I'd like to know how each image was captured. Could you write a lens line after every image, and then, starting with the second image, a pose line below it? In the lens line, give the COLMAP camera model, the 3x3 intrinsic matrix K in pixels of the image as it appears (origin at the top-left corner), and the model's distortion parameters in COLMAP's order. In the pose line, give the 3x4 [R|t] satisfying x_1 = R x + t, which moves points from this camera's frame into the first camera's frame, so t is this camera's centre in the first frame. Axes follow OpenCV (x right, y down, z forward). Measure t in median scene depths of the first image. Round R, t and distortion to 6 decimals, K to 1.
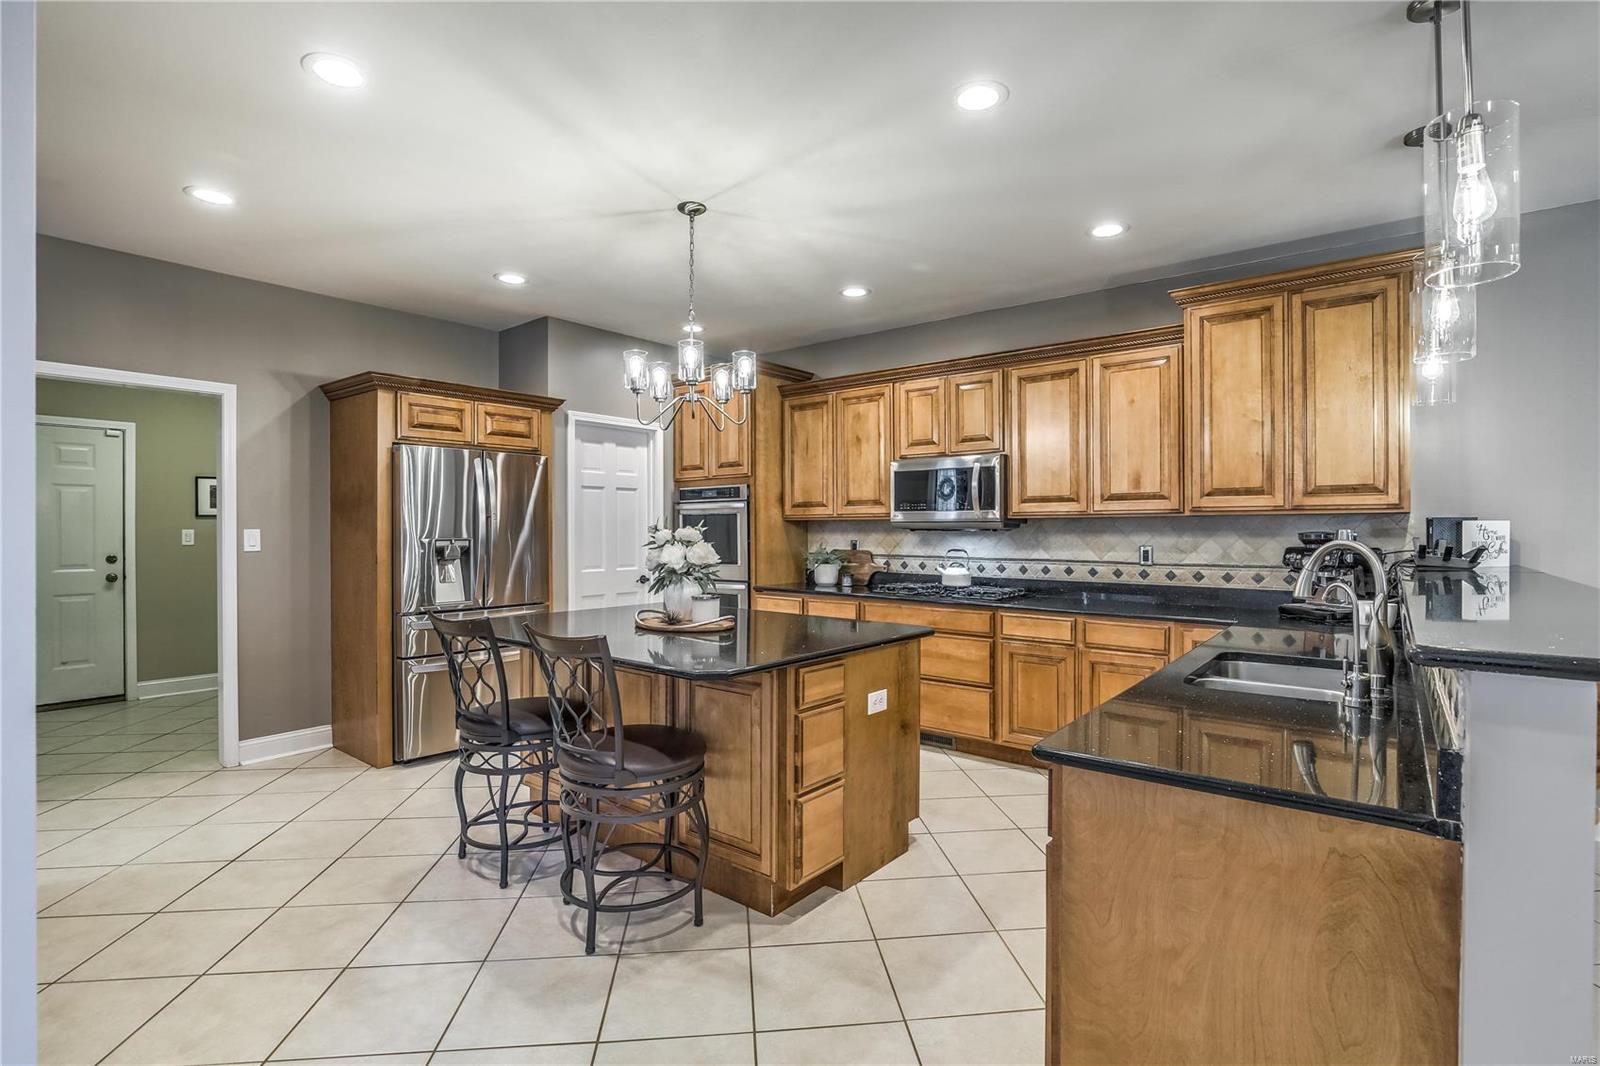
lens RADIAL K [[743.7, 0, 811.0], [0, 743.7, 529.3], [0, 0, 1]] dist [-0.003408, 0.002629]
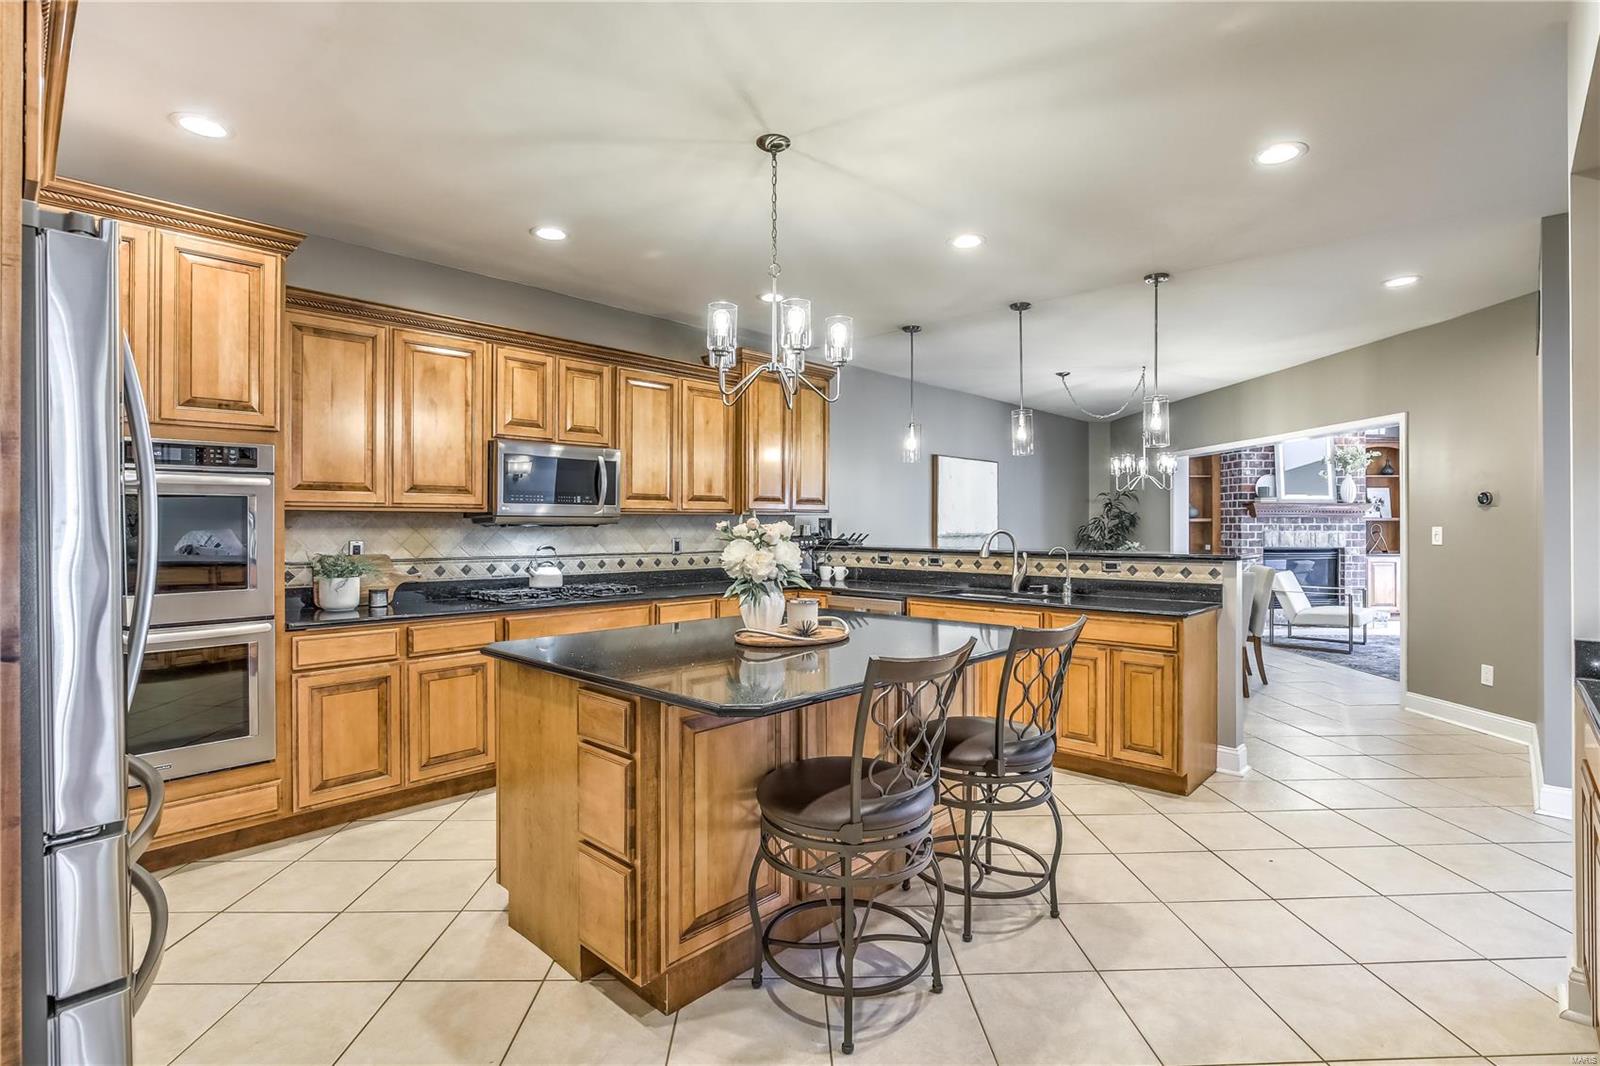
lens RADIAL K [[743.7, 0, 800.3], [0, 743.7, 527.6], [0, 0, 1]] dist [-0.003408, 0.002629]
pose [[0.101062, -0.003678, 0.994873, -0.722144], [0.000459, 0.999993, 0.003650, 0.000114], [-0.994880, 0.000088, 0.101063, 0.646096]]
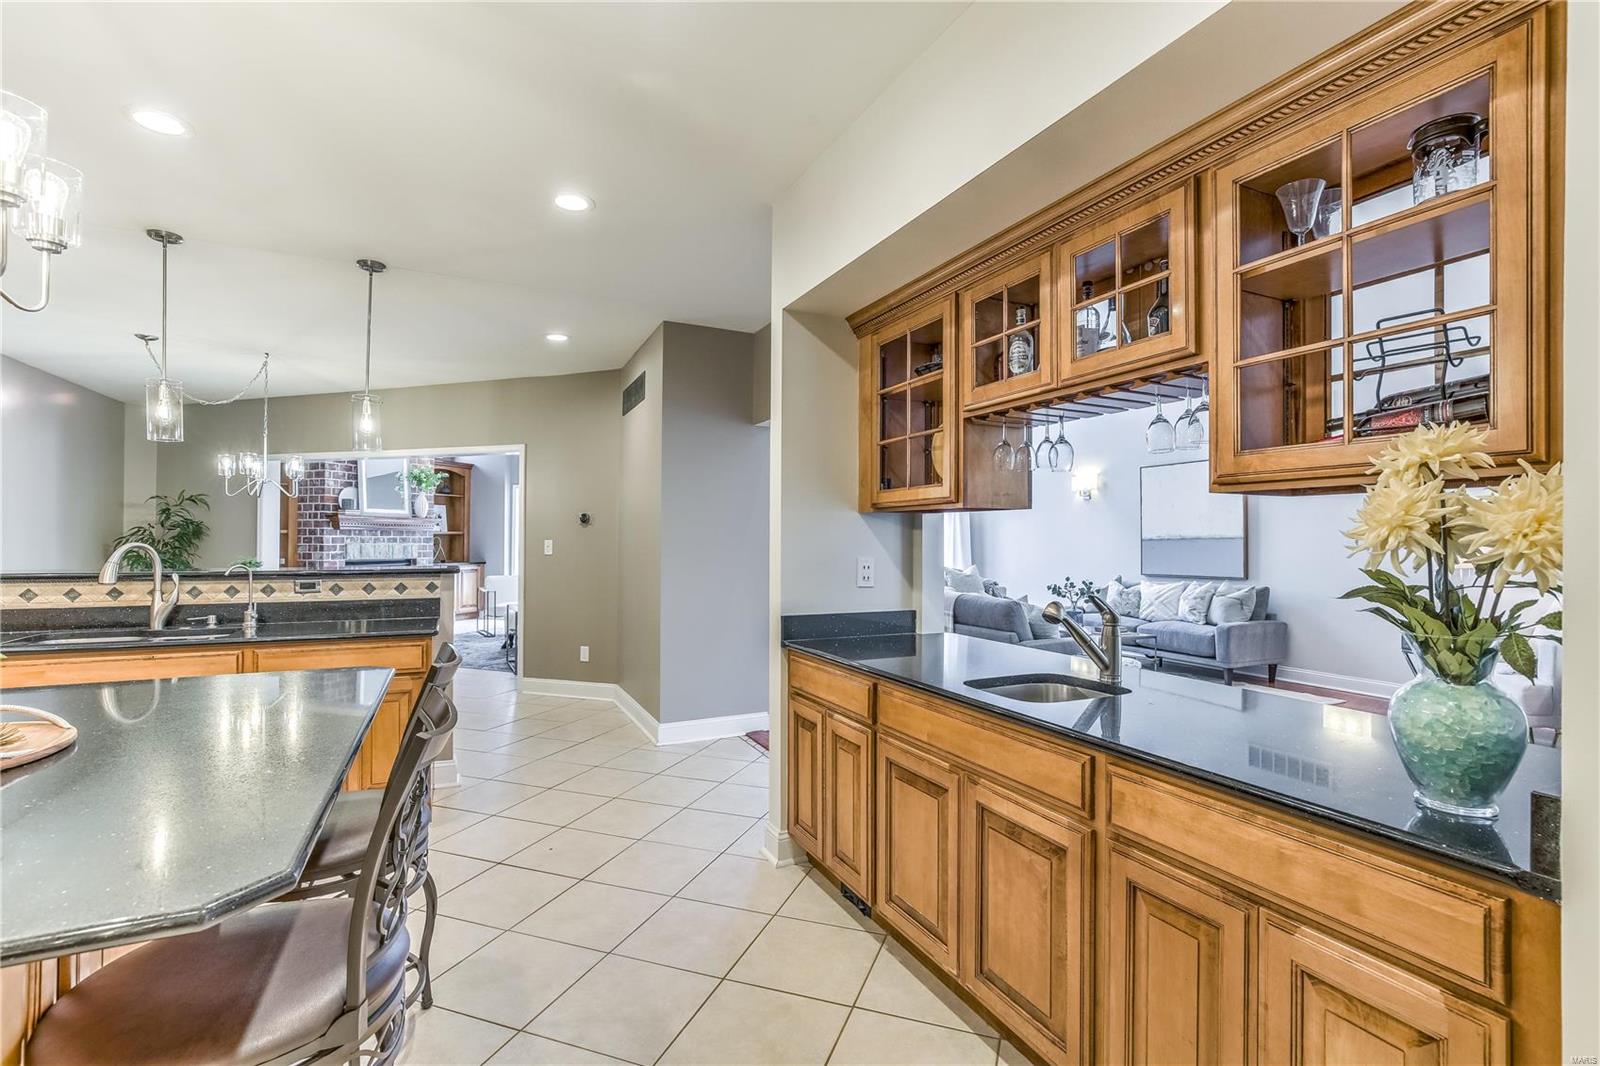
lens RADIAL K [[743.7, 0, 805.7], [0, 743.7, 528.2], [0, 0, 1]] dist [-0.003408, 0.002629]
pose [[-0.880562, 0.001777, 0.473928, -0.615435], [-0.006407, 0.999857, -0.015653, -0.000154], [-0.473889, -0.016820, -0.880424, 0.772853]]
